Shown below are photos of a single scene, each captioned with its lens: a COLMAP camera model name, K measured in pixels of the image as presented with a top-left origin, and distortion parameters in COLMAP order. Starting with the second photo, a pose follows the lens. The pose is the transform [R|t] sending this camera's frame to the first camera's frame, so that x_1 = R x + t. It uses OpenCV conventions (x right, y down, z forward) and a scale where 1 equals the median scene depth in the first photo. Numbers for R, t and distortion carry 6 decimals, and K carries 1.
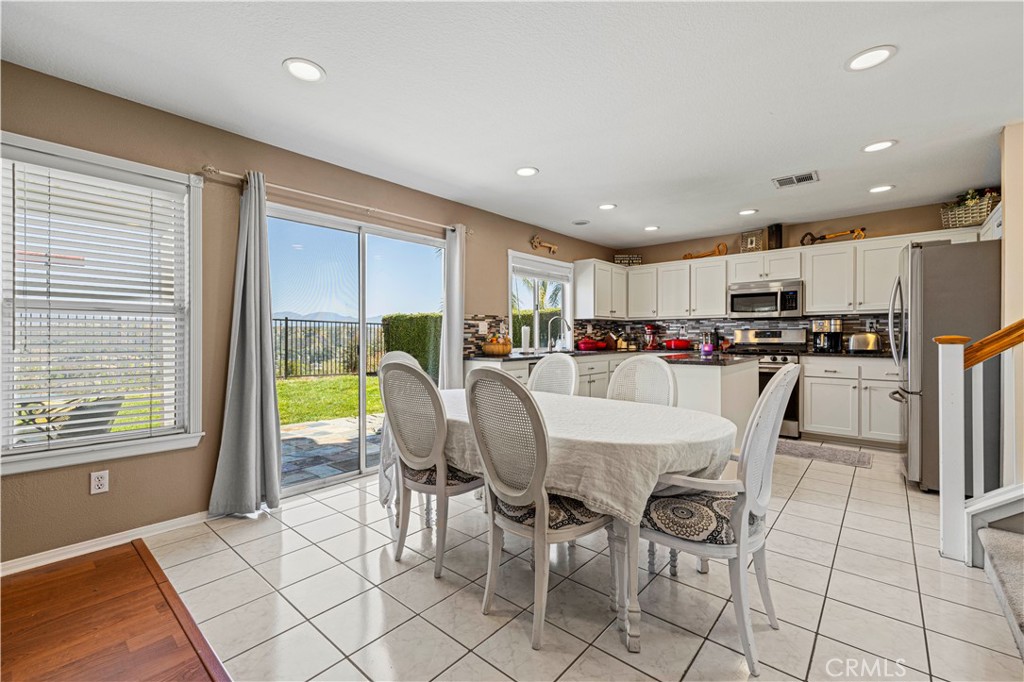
lens RADIAL K [[430.8, 0, 508.3], [0, 430.8, 340.4], [0, 0, 1]] dist [0.002532, 0.000837]
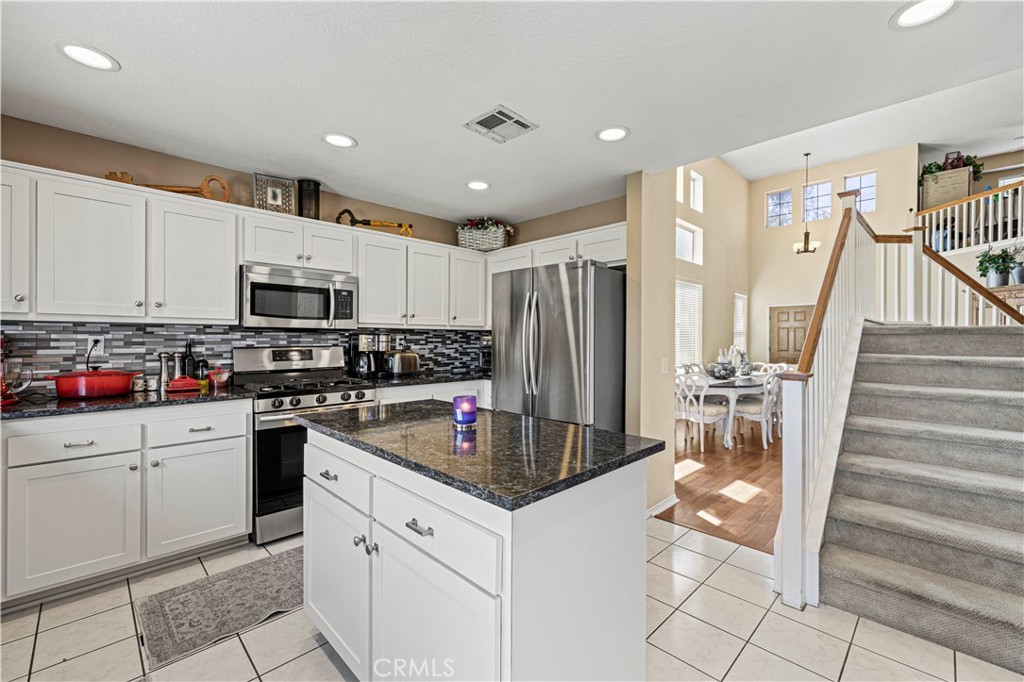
lens RADIAL K [[430.8, 0, 508.3], [0, 430.8, 340.4], [0, 0, 1]] dist [0.002532, 0.000837]
pose [[0.078336, -0.002561, 0.996924, 0.014909], [0.005180, 0.999984, 0.002162, -0.034382], [-0.996914, 0.004995, 0.078348, 0.639089]]
